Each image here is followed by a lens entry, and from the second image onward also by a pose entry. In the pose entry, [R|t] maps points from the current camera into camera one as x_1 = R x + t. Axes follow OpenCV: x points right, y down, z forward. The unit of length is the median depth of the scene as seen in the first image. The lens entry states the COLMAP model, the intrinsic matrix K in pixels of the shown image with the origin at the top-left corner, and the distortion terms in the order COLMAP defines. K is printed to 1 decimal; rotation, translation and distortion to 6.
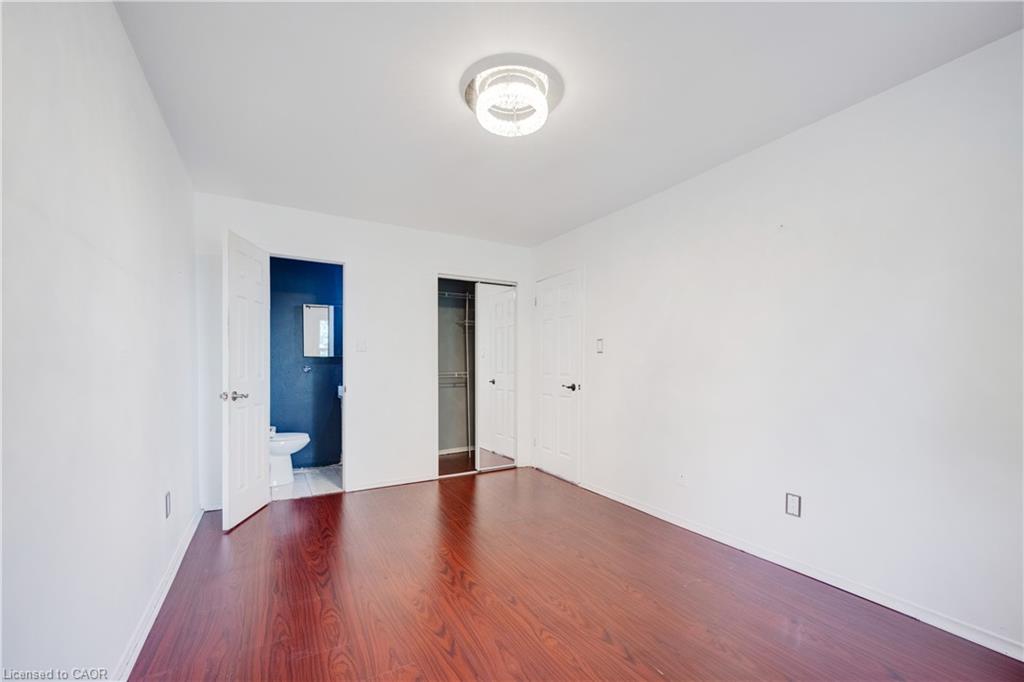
lens RADIAL K [[419.8, 0, 515.6], [0, 419.8, 367.1], [0, 0, 1]] dist [-0.001026, -0.000050]
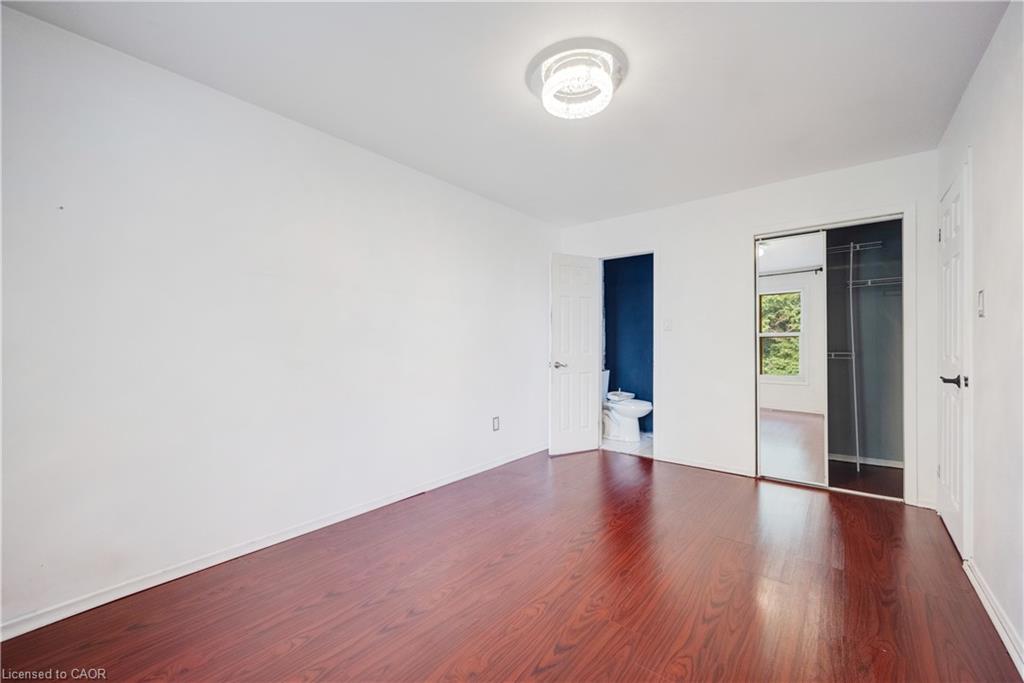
lens RADIAL K [[406.1, 0, 512.6], [0, 406.1, 340.1], [0, 0, 1]] dist [-0.000886, -0.000018]
pose [[0.351044, -0.012099, -0.936281, 0.464864], [-0.002056, 0.999904, -0.013692, 0.001523], [0.936357, 0.006731, 0.350985, 0.277615]]
